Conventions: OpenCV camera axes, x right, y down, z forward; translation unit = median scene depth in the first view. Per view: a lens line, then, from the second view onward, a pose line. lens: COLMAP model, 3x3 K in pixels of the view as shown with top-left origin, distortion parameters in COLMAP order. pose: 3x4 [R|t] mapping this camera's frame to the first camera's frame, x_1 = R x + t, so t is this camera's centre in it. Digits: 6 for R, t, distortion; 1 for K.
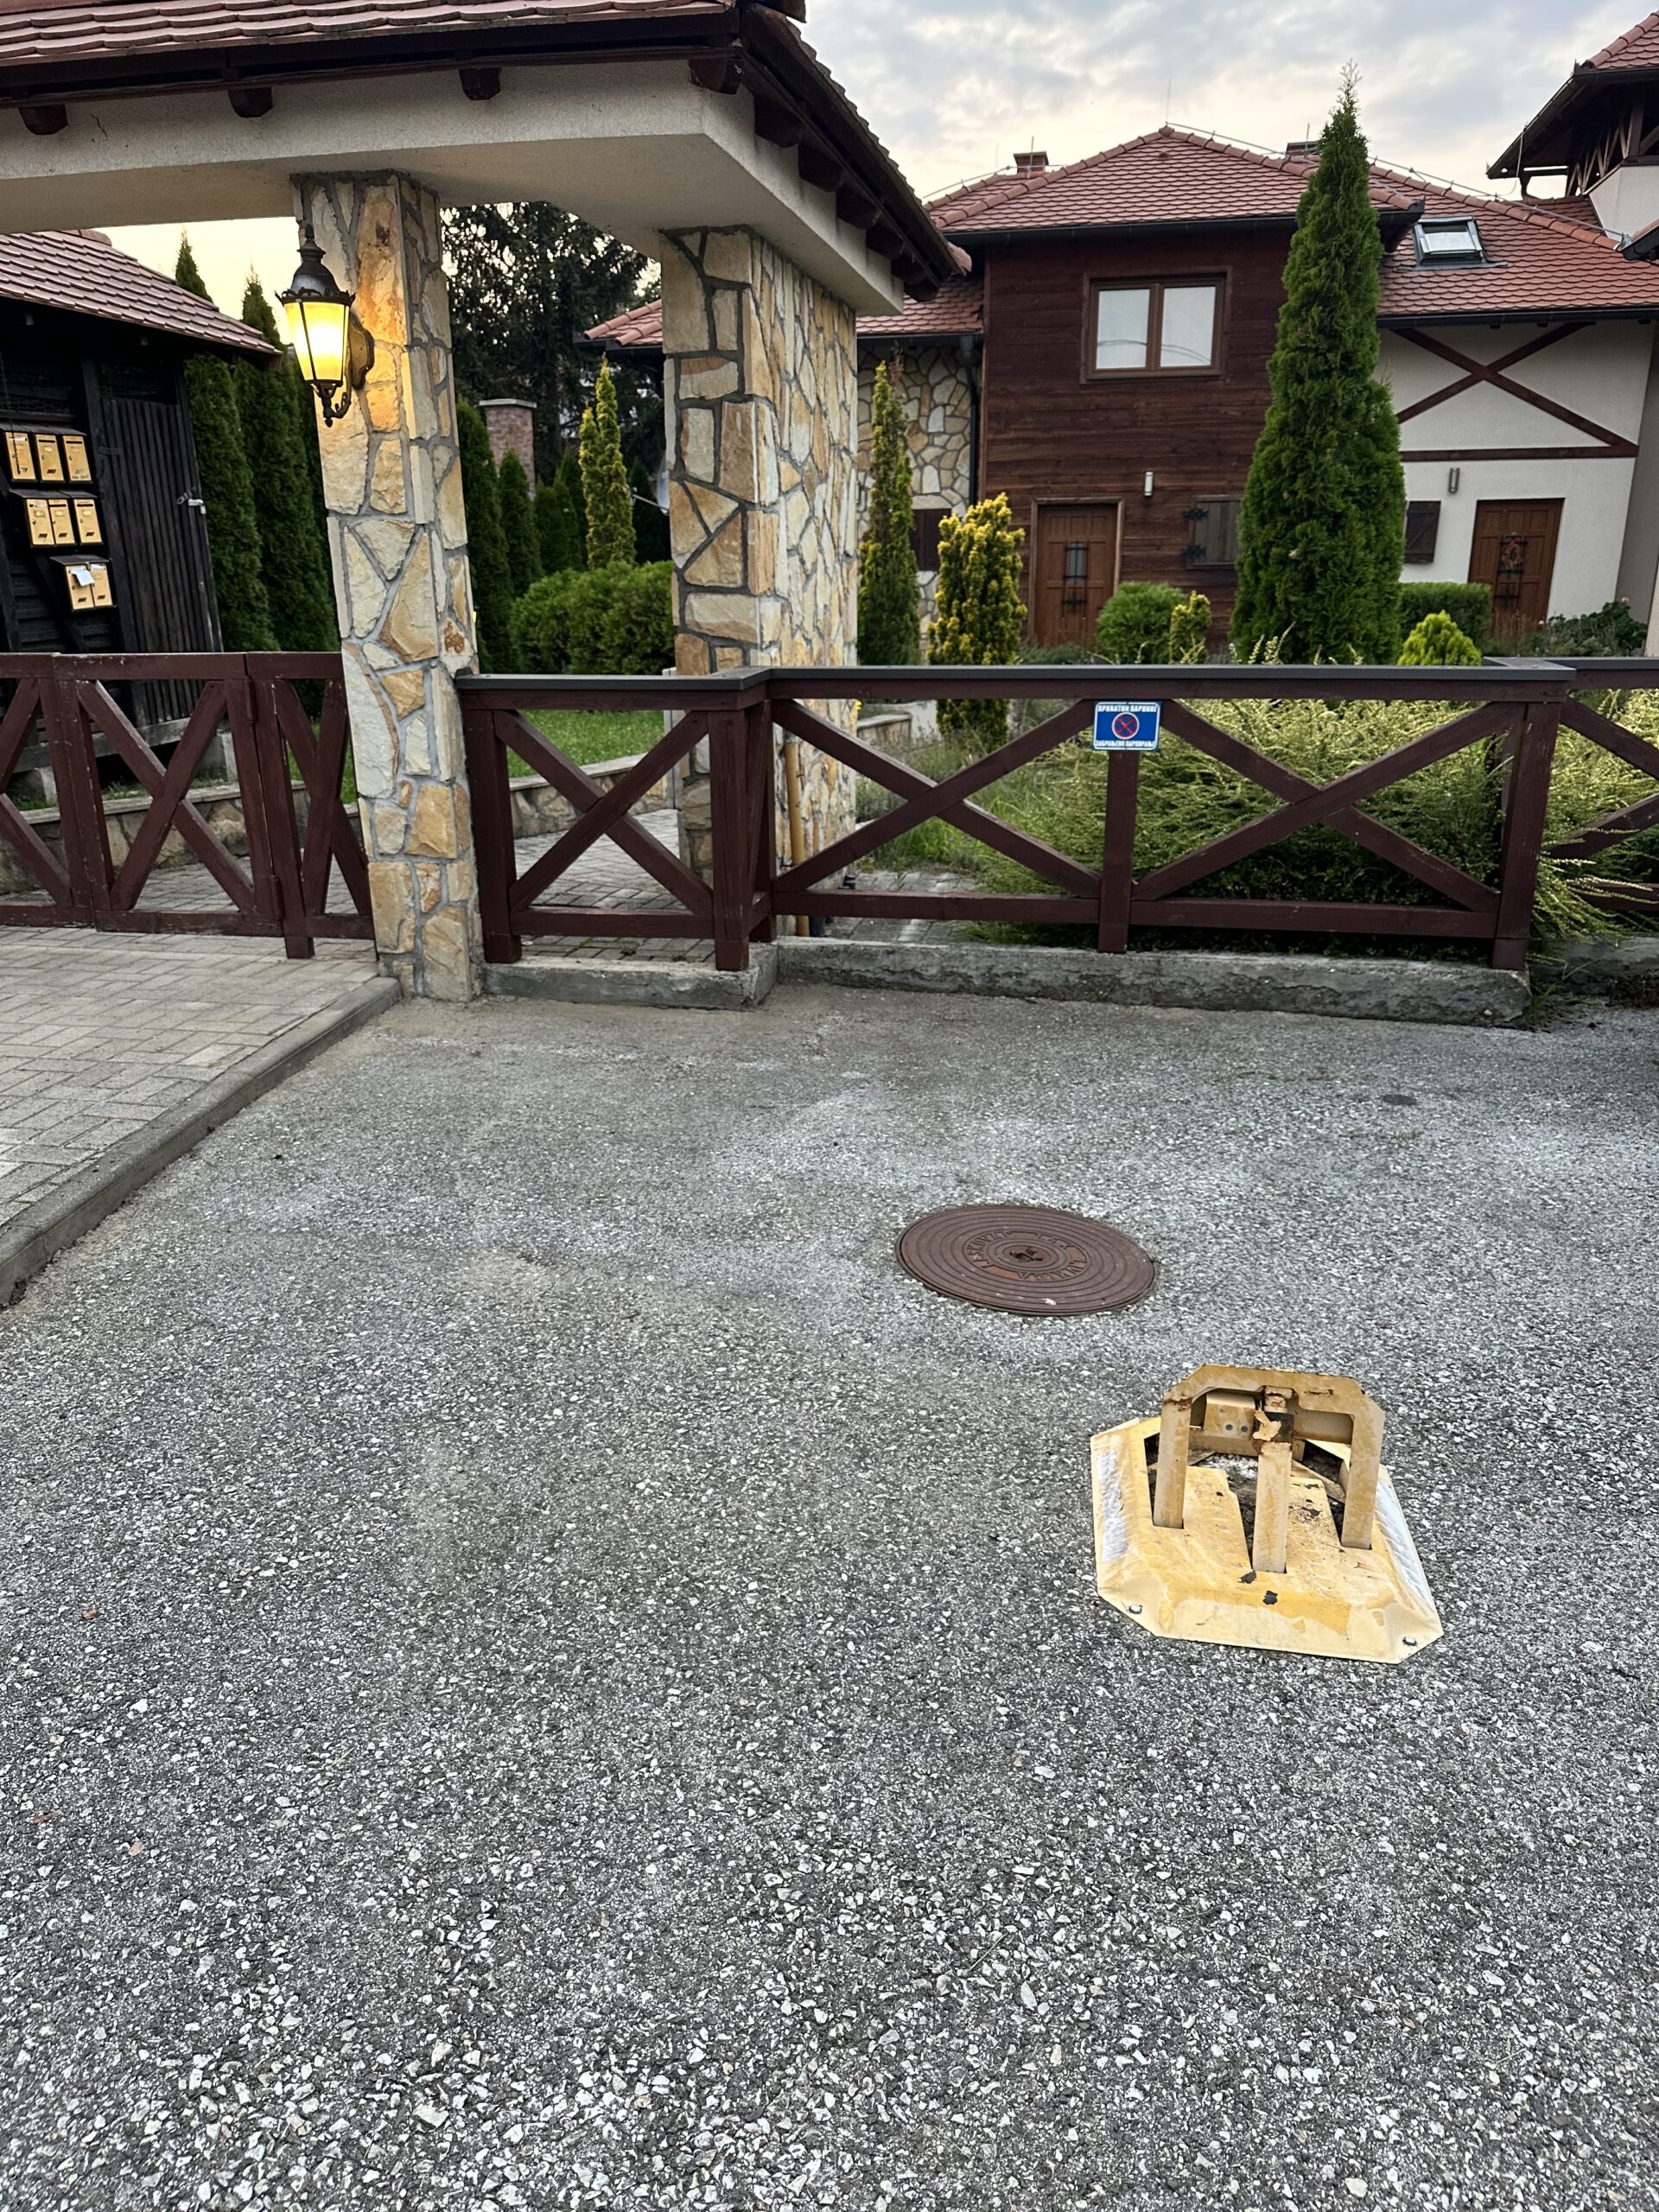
lens RADIAL K [[1593.4, 0, 829.5], [0, 1593.4, 1106.0], [0, 0, 1]] dist [0.002153, -0.002936]
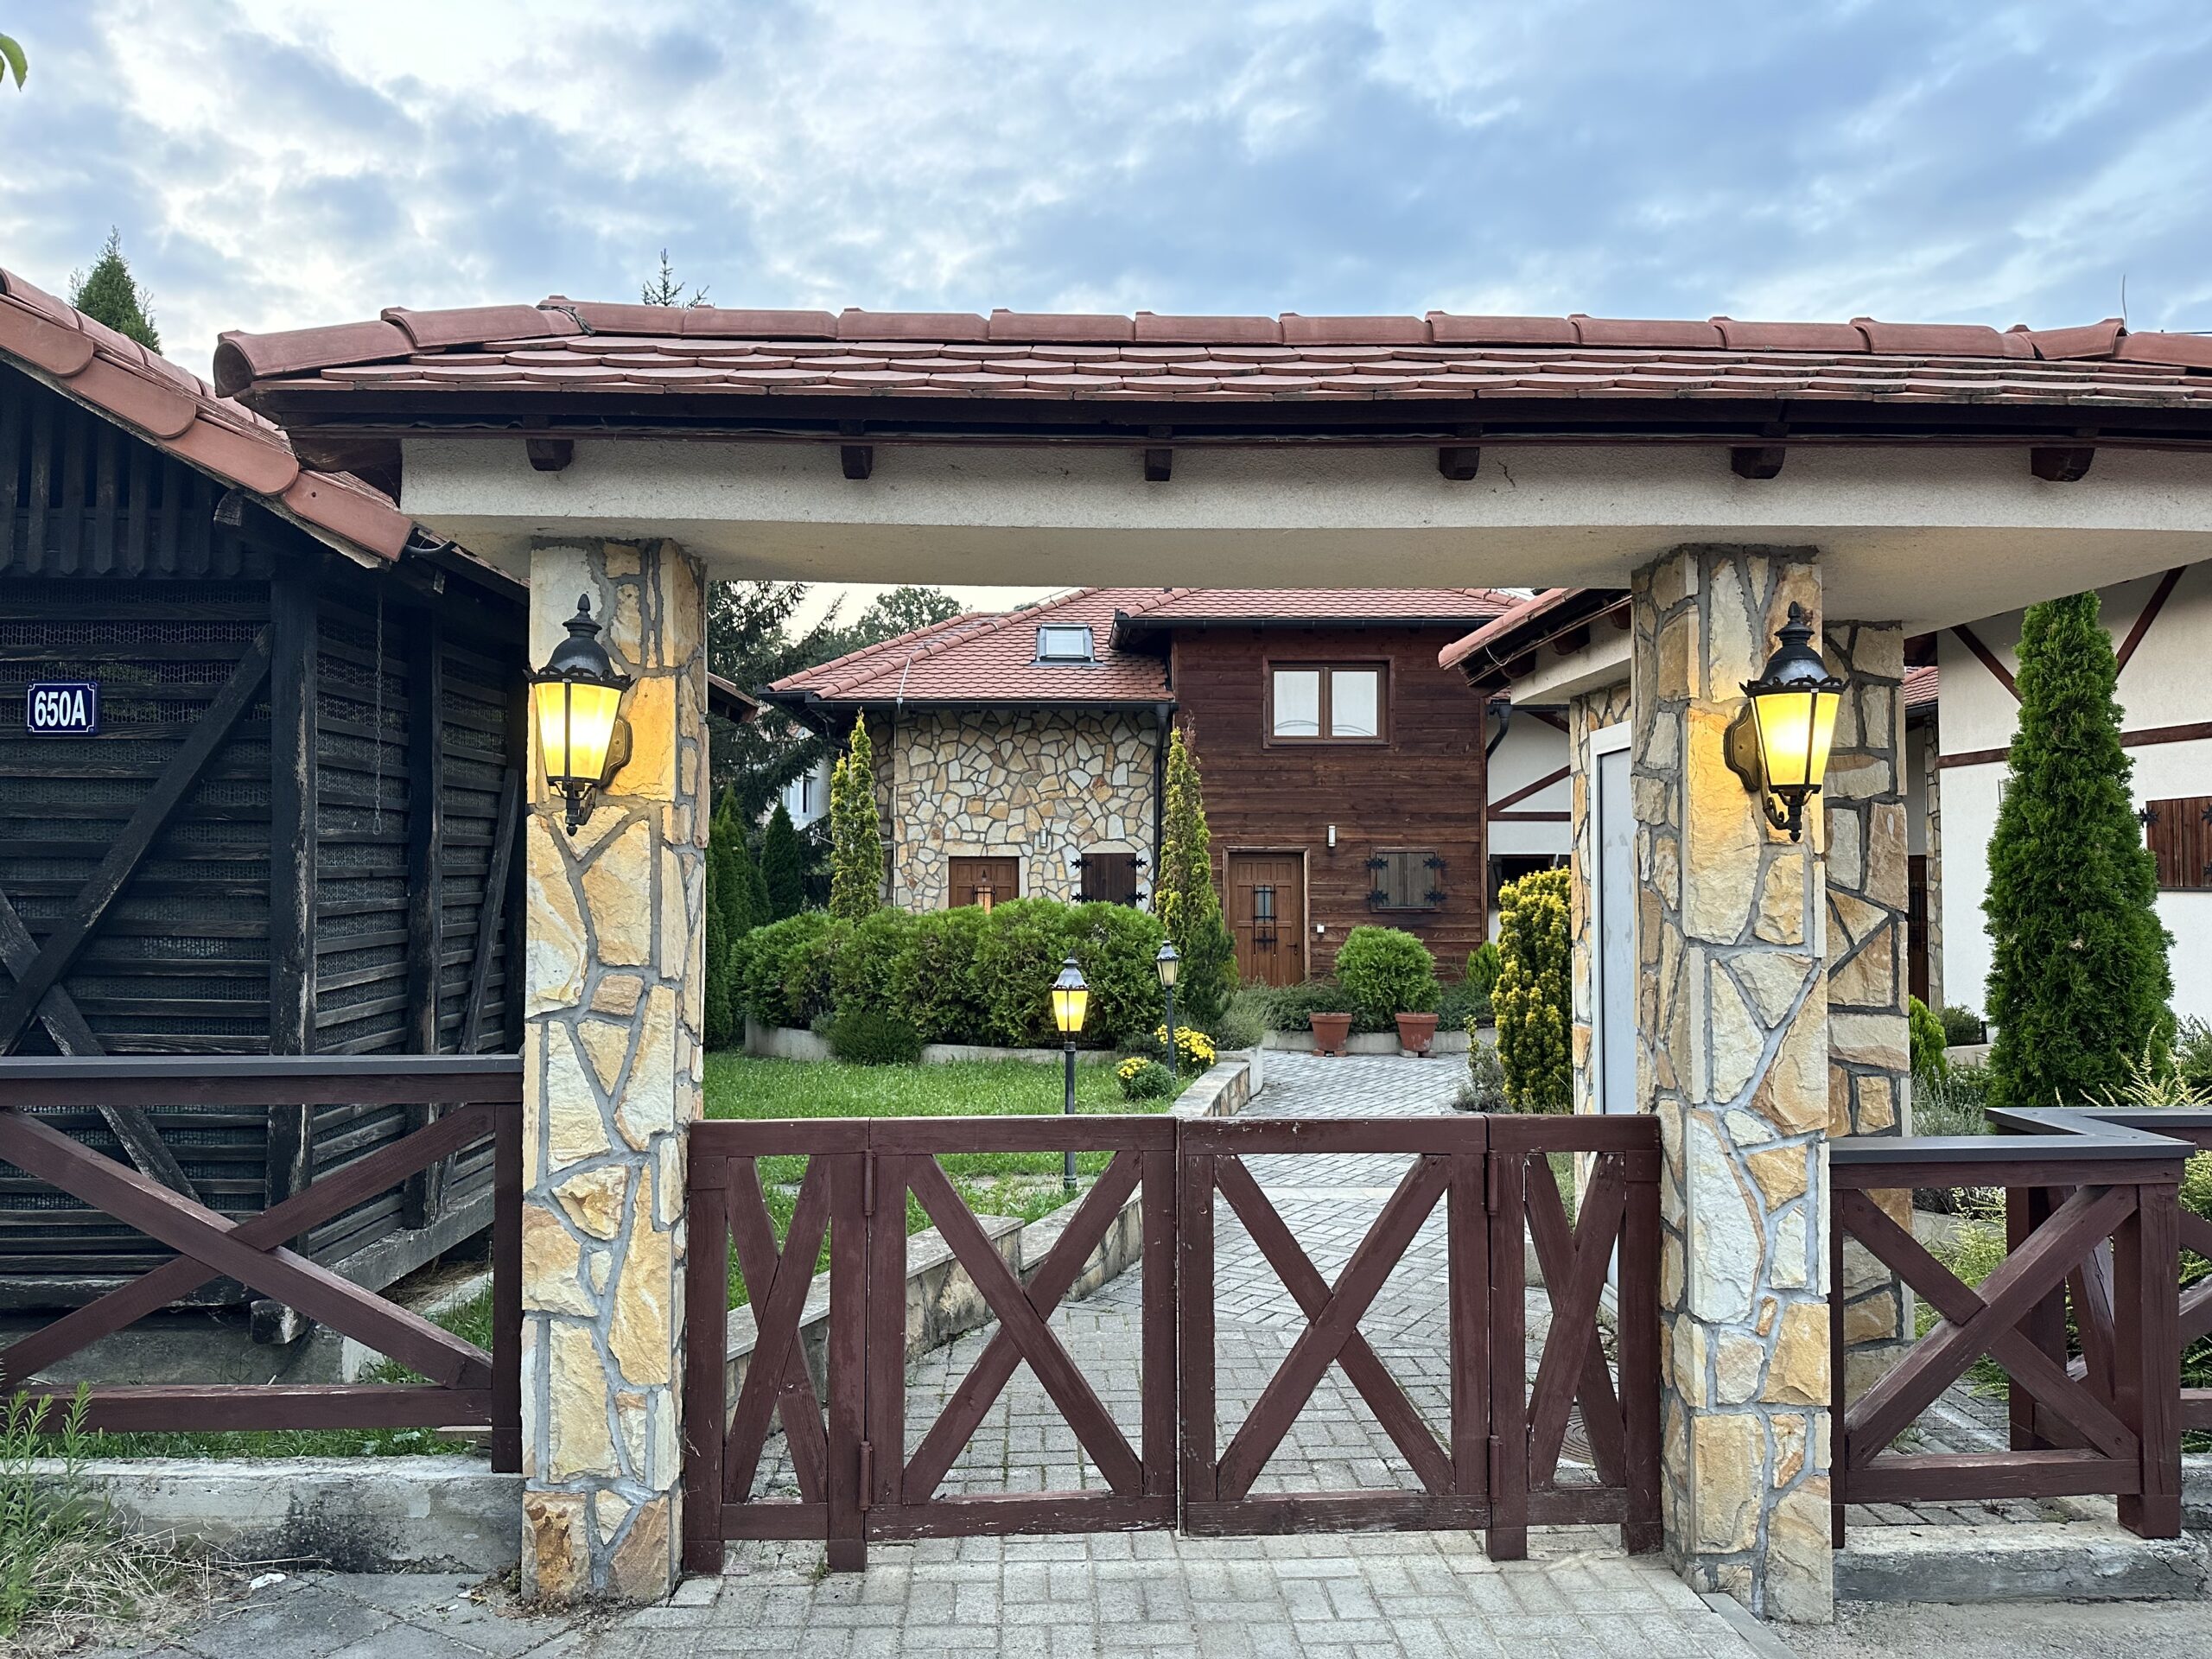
lens RADIAL K [[1539.1, 0, 1106.0], [0, 1539.1, 829.5], [0, 0, 1]] dist [0.006270, -0.005496]
pose [[0.970111, 0.016227, 0.242120, -0.658182], [0.070595, 0.935735, -0.345568, -0.167120], [-0.232168, 0.352332, 0.906621, 0.341863]]
